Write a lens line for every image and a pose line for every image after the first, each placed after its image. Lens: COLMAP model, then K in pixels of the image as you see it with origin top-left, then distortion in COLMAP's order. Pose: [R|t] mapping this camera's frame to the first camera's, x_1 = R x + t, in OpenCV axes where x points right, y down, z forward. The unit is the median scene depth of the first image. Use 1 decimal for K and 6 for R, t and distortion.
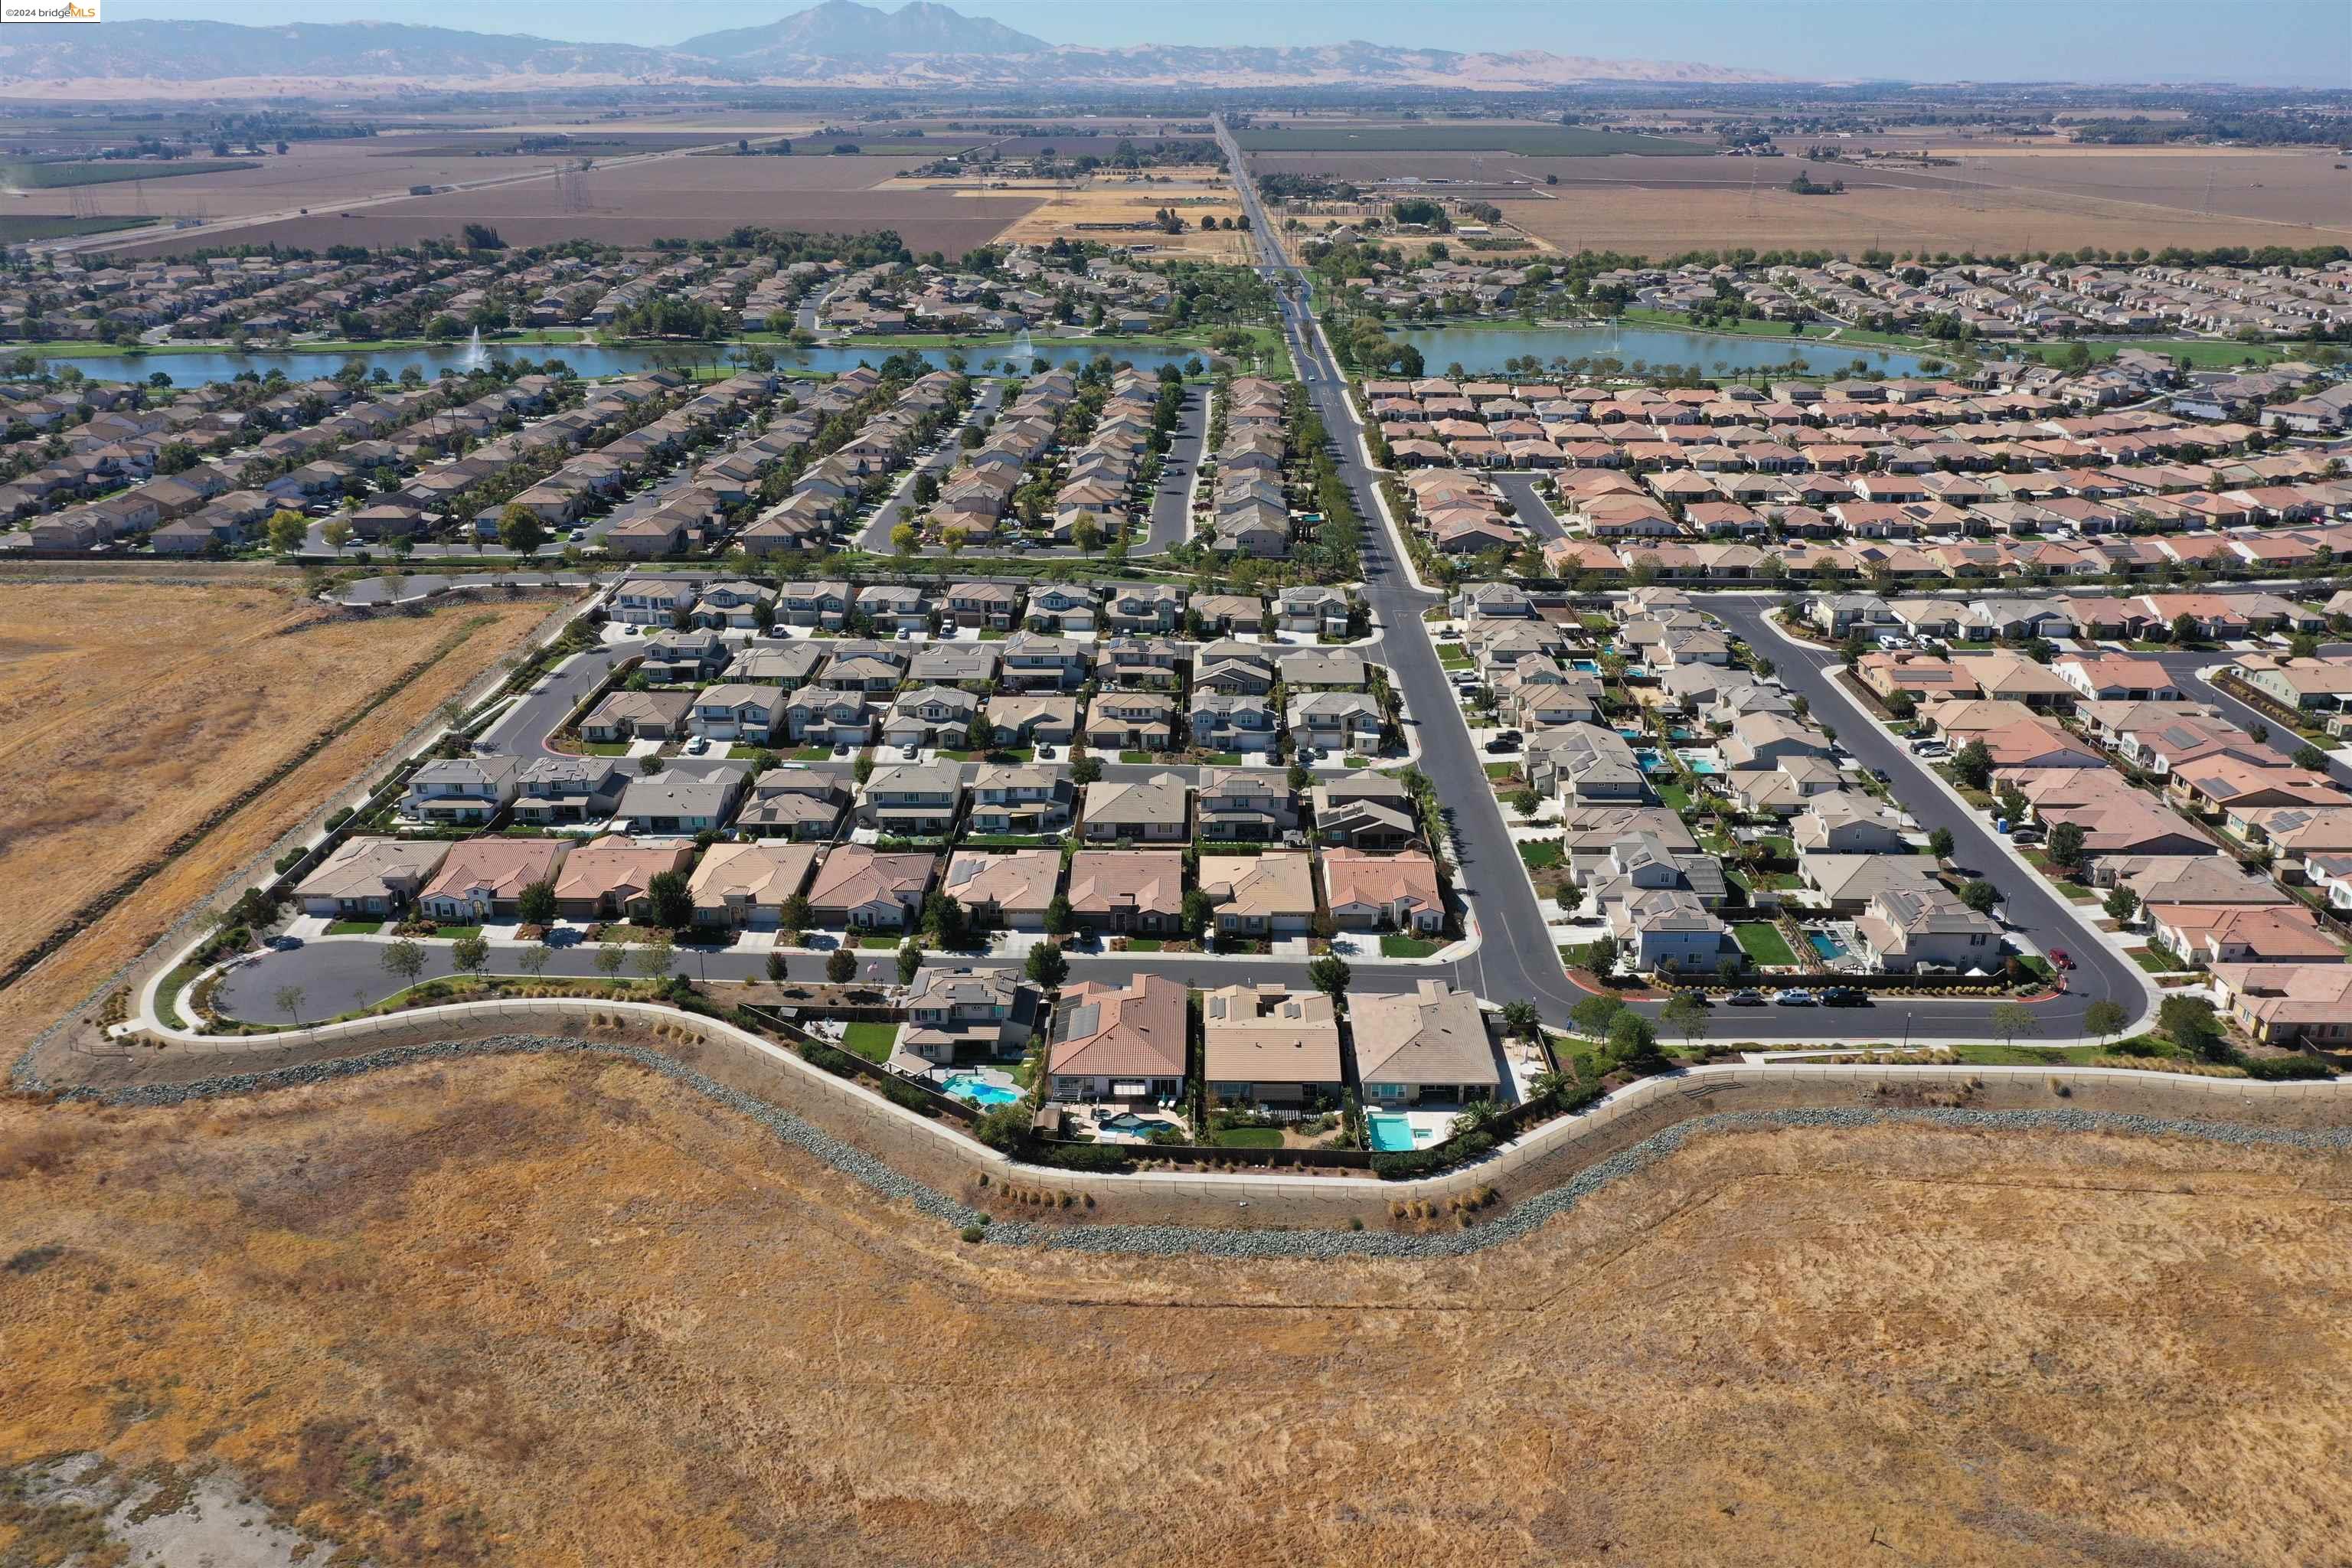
lens RADIAL K [[1855.8, 0, 1176.0], [0, 1855.8, 784.0], [0, 0, 1]] dist [0.003077, -0.004746]
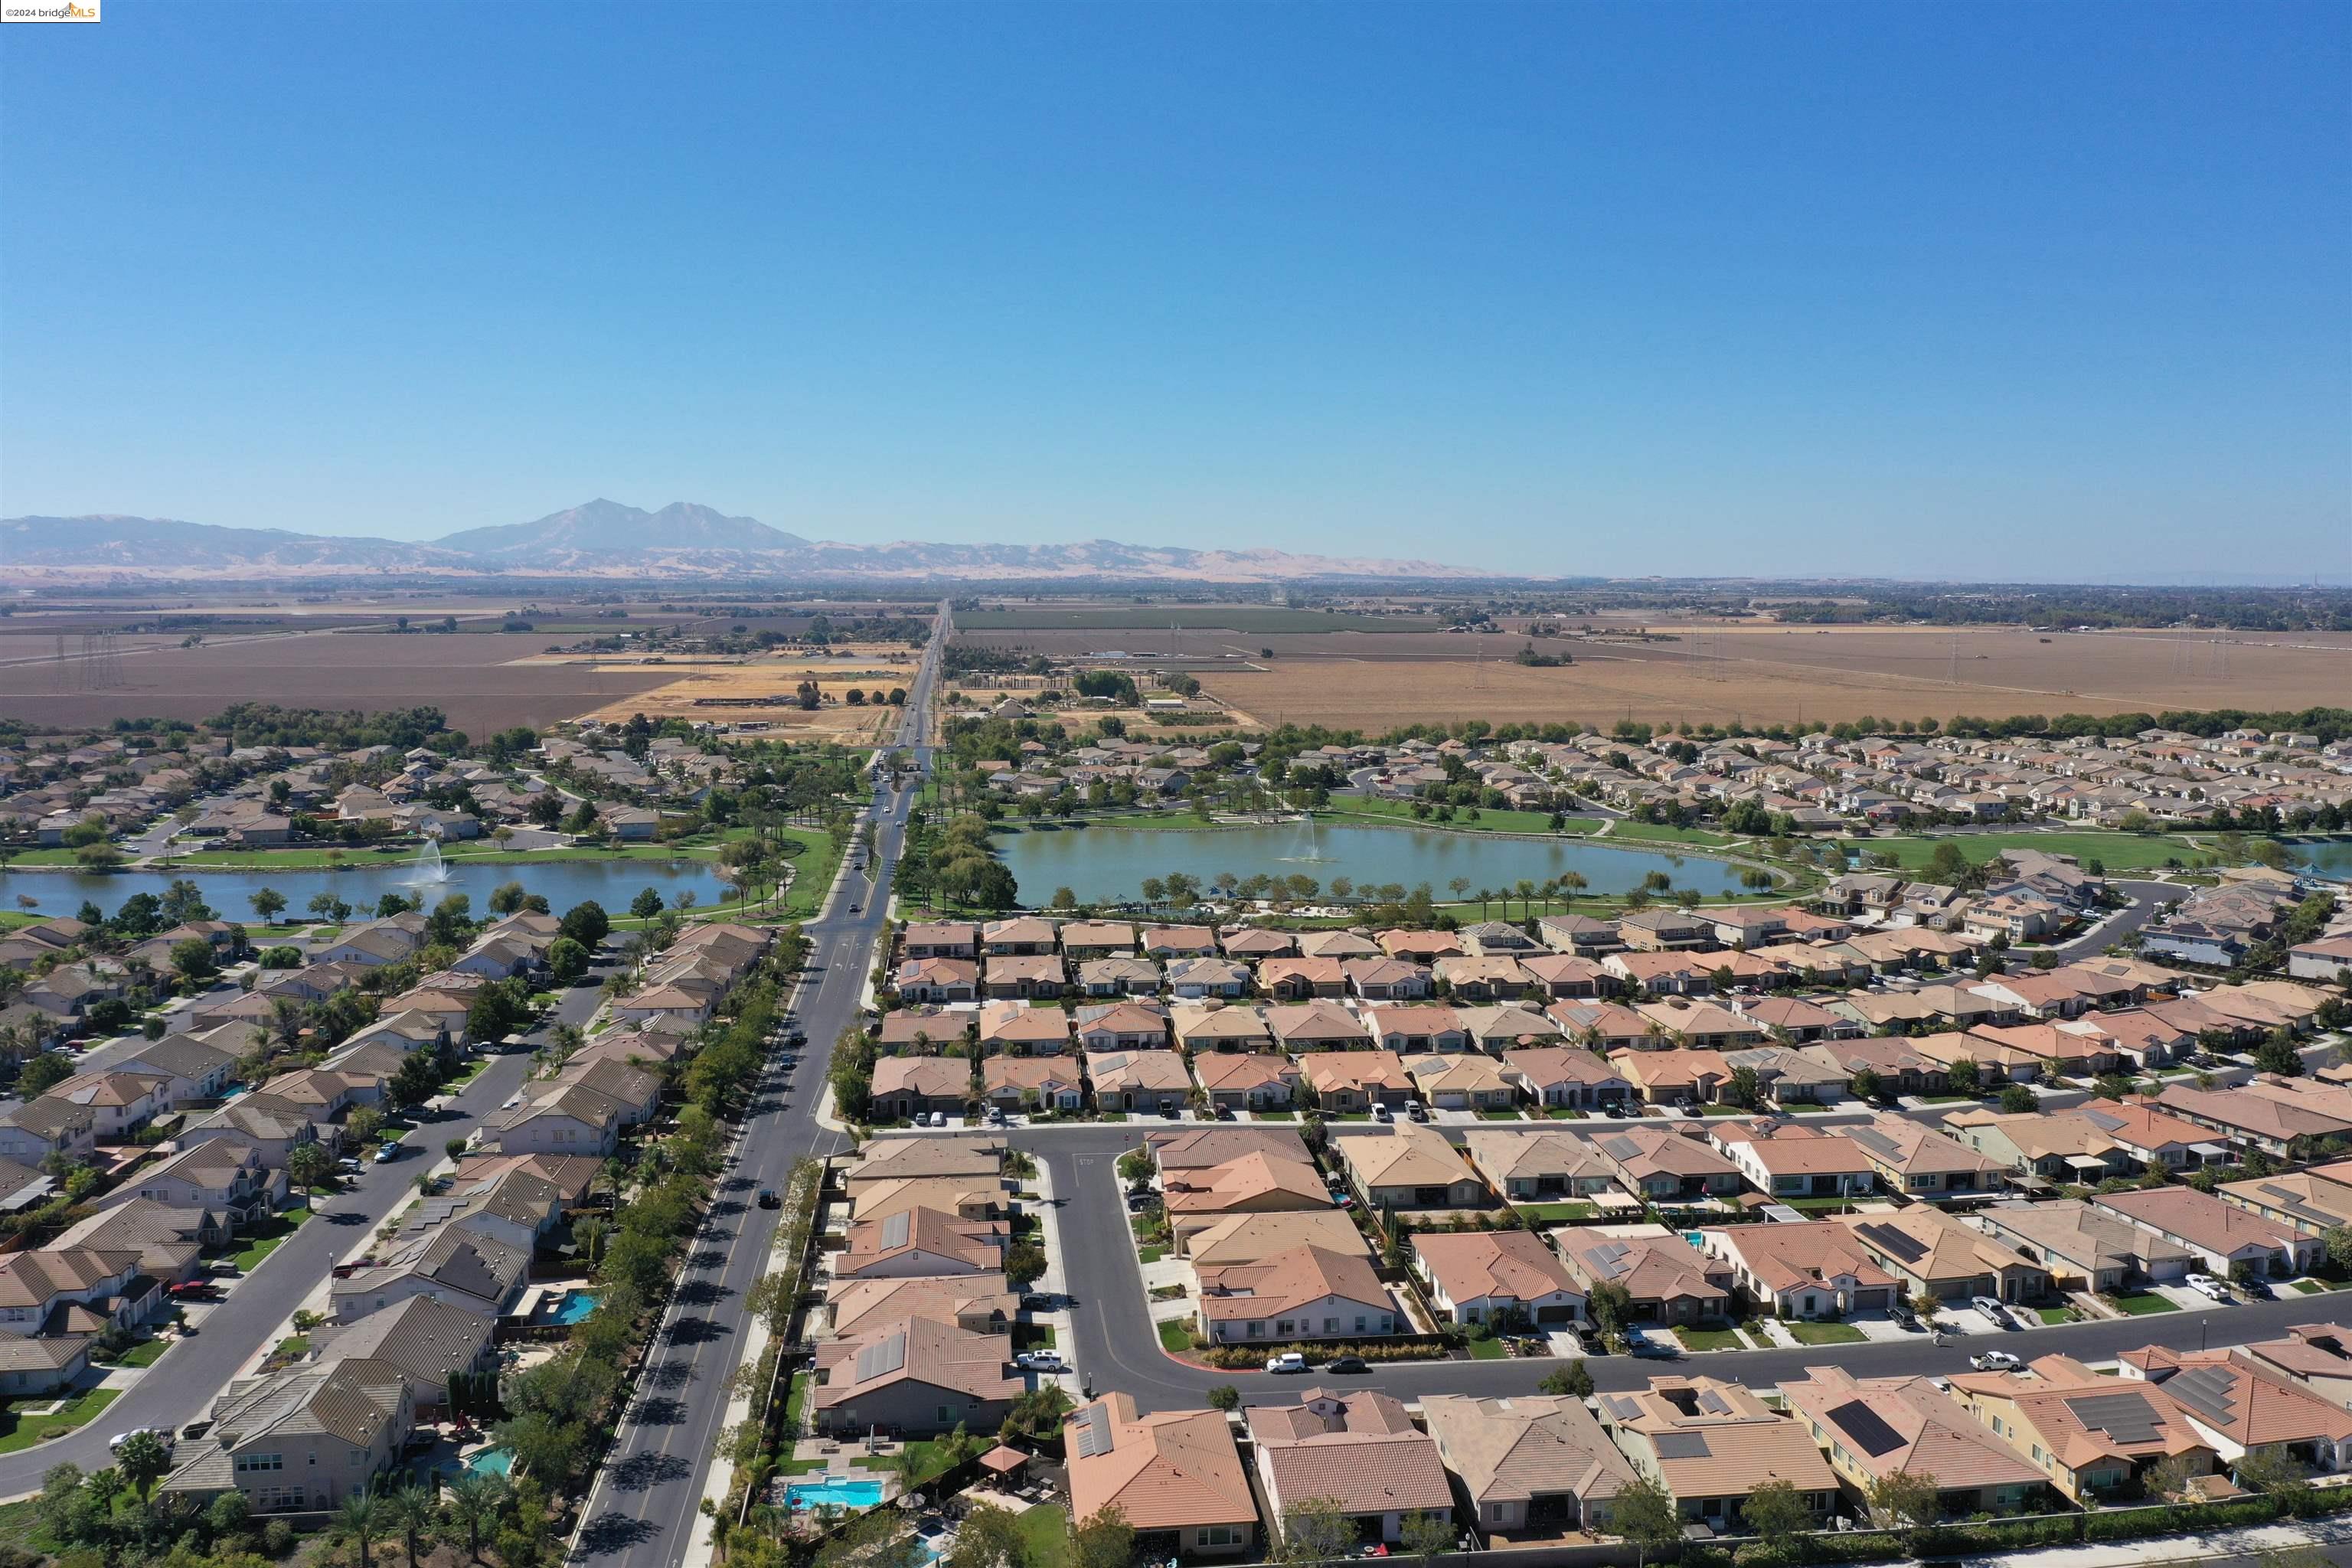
lens RADIAL K [[1855.8, 0, 1176.0], [0, 1855.8, 784.0], [0, 0, 1]] dist [0.003077, -0.004746]
pose [[0.991811, -0.011398, 0.127203, 0.079649], [0.042611, 0.968470, -0.245459, -0.074992], [-0.120395, 0.248869, 0.961025, 0.267883]]
